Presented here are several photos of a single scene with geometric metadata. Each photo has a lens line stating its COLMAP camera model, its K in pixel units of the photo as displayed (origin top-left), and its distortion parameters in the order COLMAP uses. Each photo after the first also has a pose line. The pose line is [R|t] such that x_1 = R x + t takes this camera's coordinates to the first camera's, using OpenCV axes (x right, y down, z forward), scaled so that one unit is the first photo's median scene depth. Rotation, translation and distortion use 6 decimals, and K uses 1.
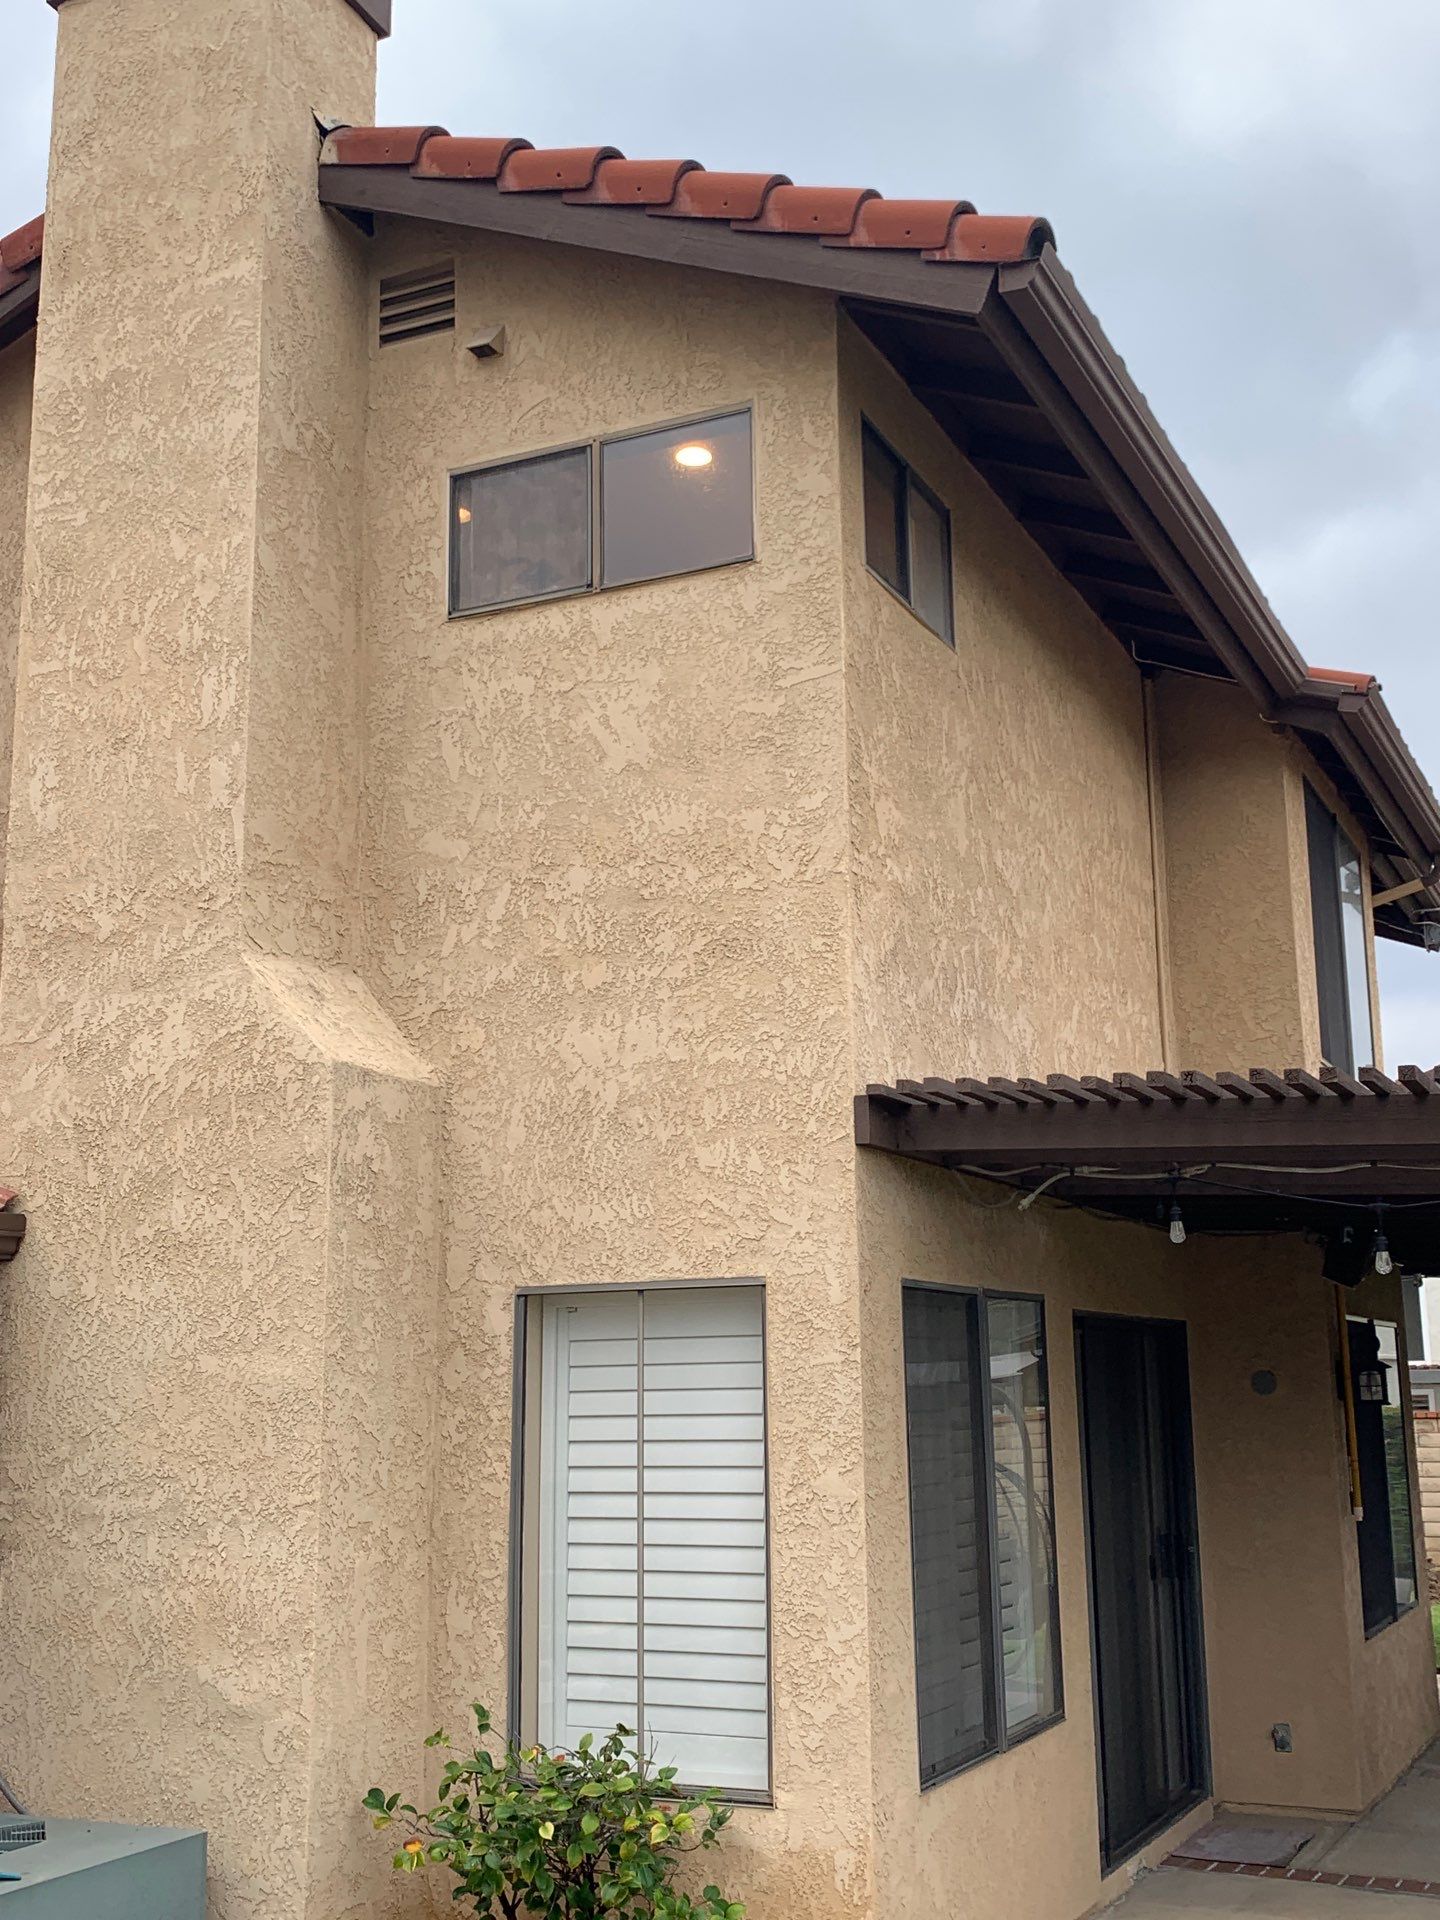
lens RADIAL K [[2068.0, 0, 772.7], [0, 2068.0, 955.5], [0, 0, 1]] dist [0.190120, -0.648998]
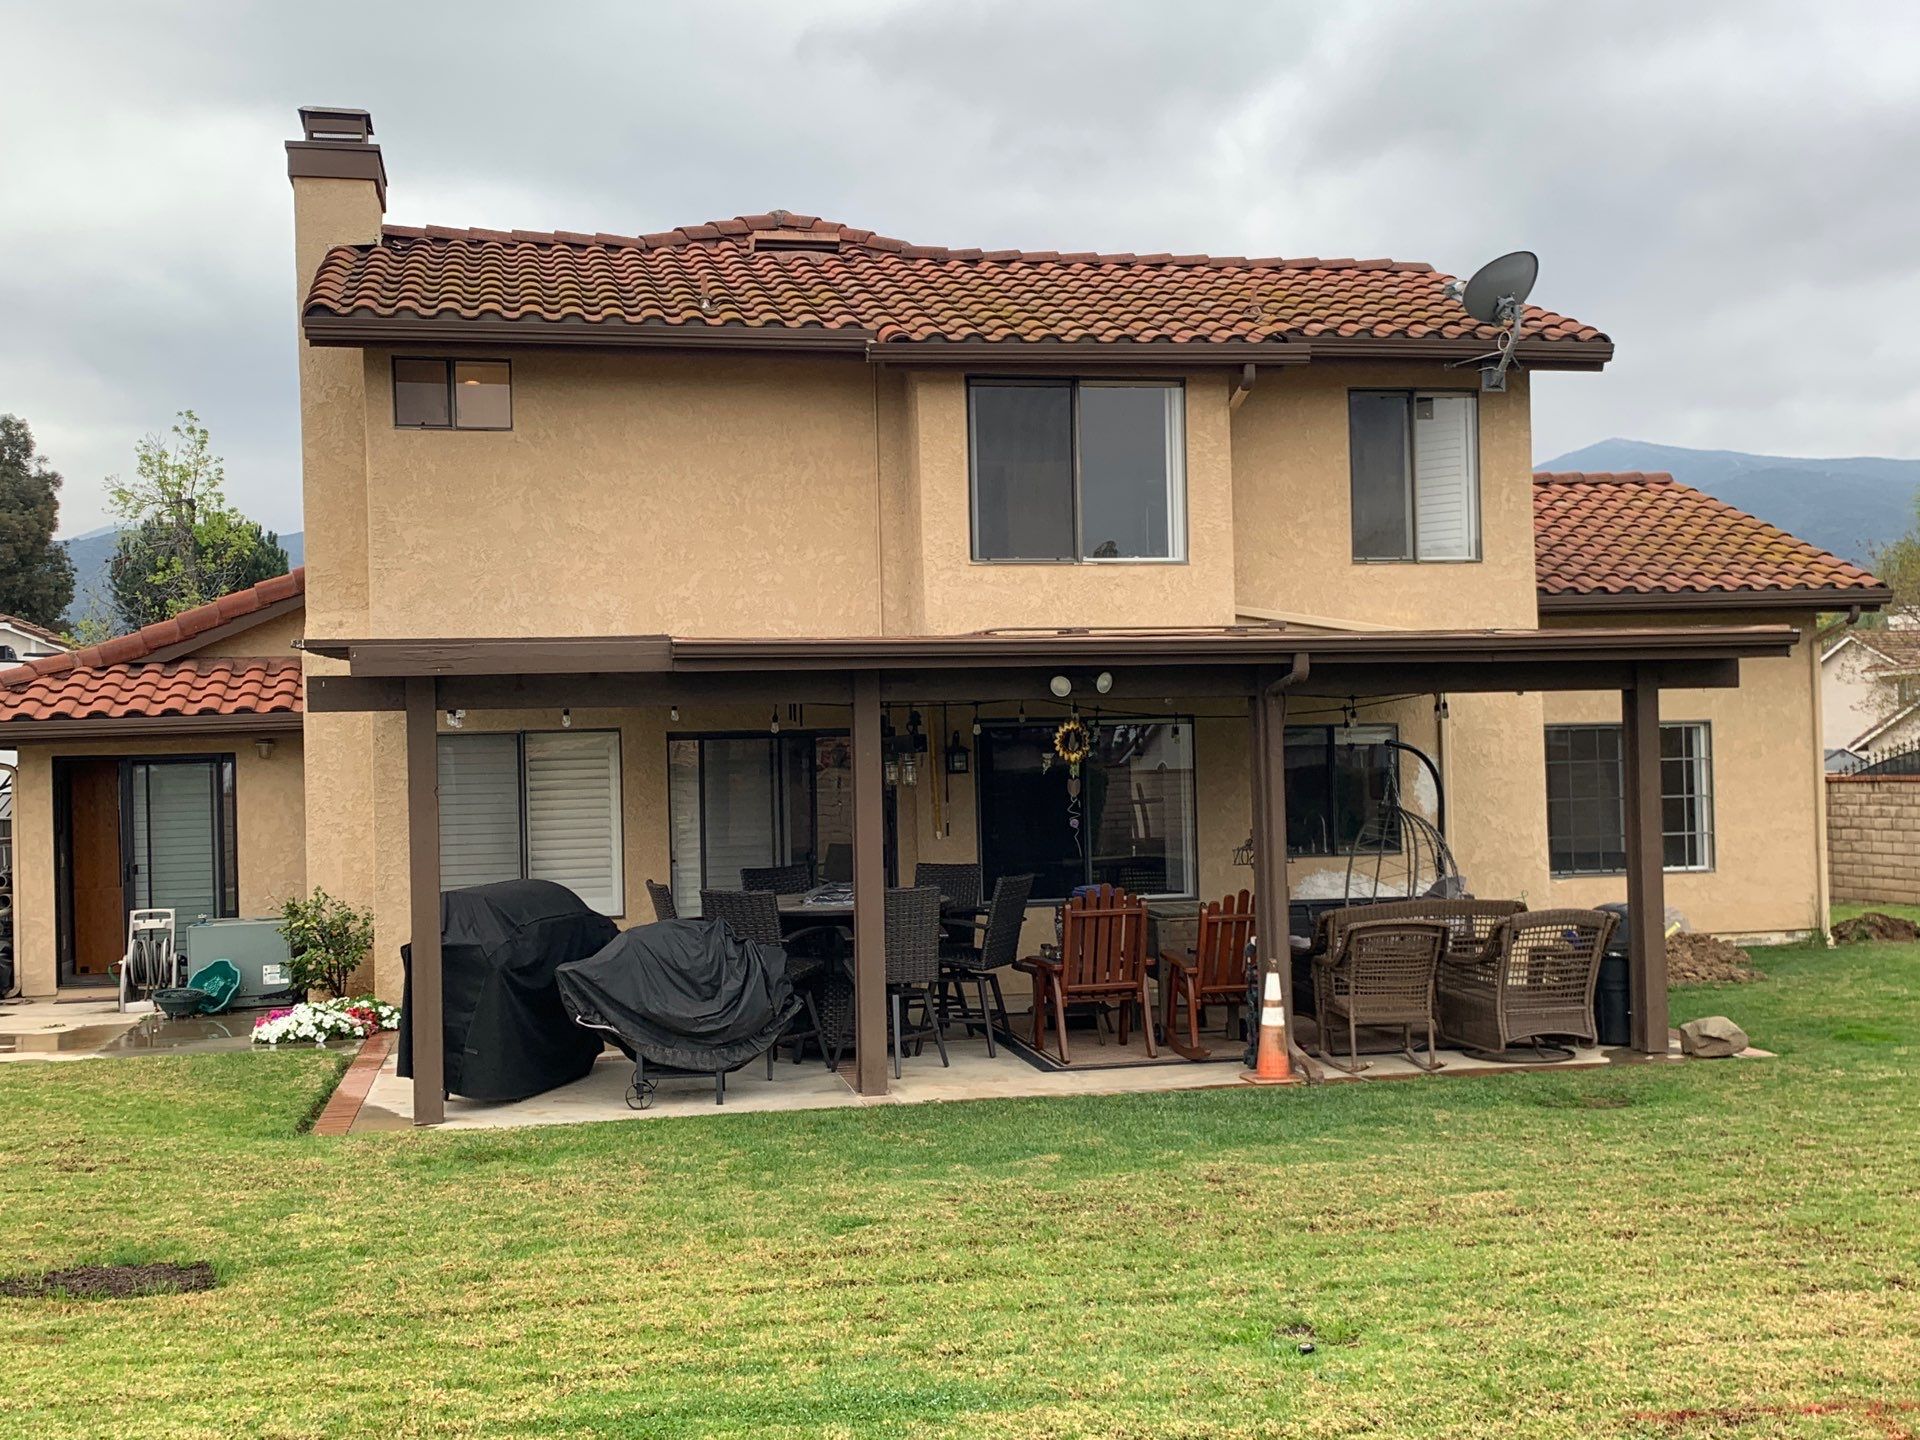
lens RADIAL K [[2068.0, 0, 953.4], [0, 2068.0, 759.2], [0, 0, 1]] dist [0.190120, -0.648998]
pose [[0.591719, -0.004124, -0.806134, 2.318965], [0.180054, 0.975401, 0.127173, -0.012352], [0.785779, -0.220398, 0.577906, 0.069201]]
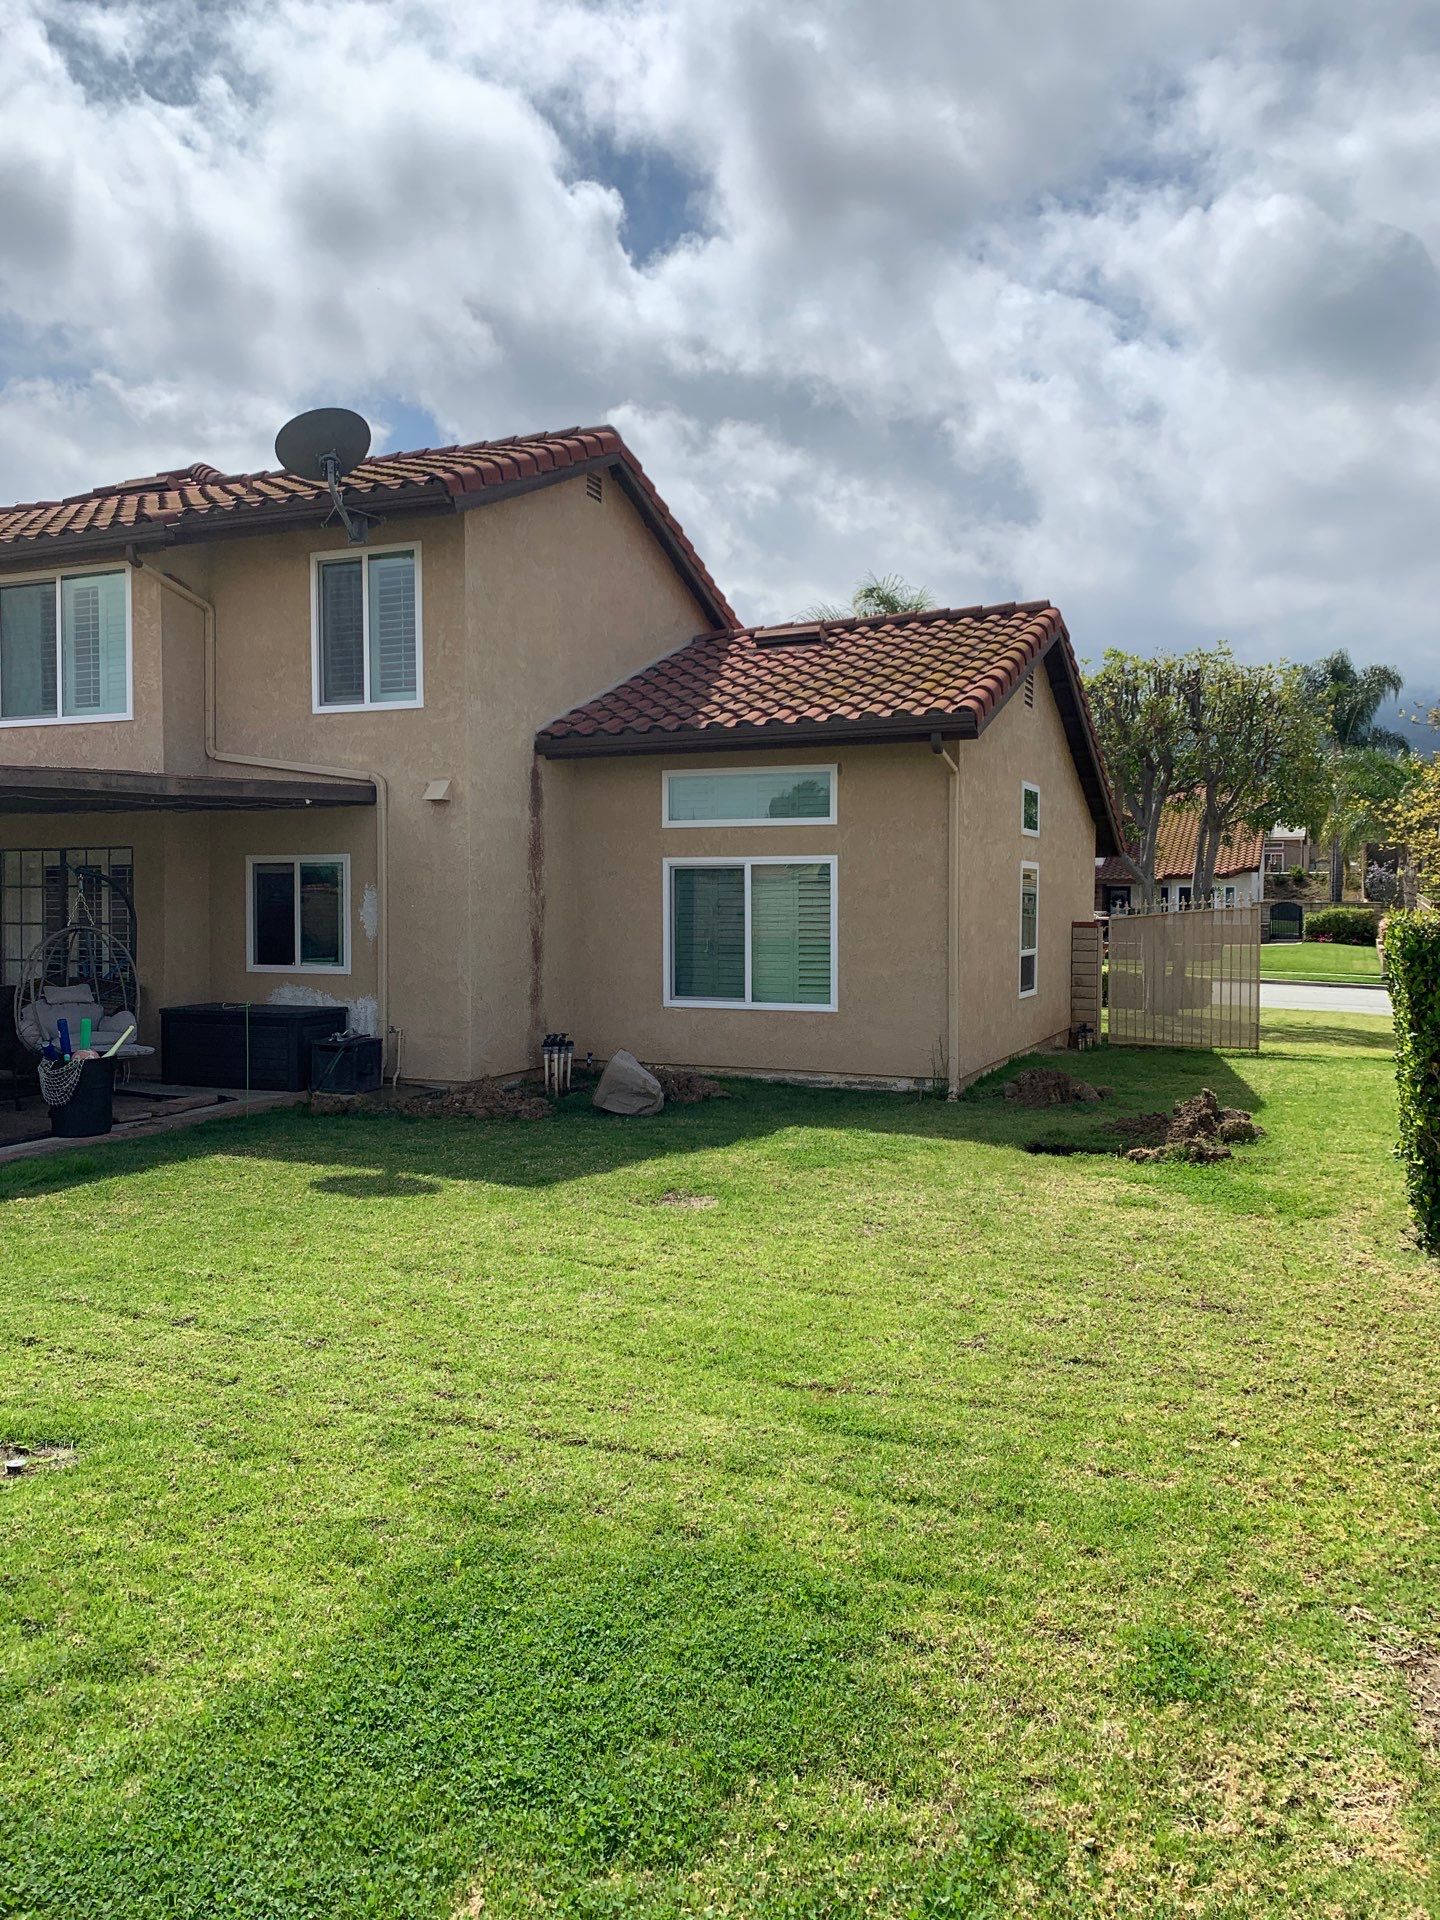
lens RADIAL K [[1467.9, 0, 720.0], [0, 1467.9, 960.0], [0, 0, 1]] dist [0.119971, -0.311632]
pose [[0.016499, 0.055704, -0.998311, 2.616411], [0.202818, 0.977503, 0.057895, 0.503267], [0.979077, -0.203430, 0.004830, 2.491282]]
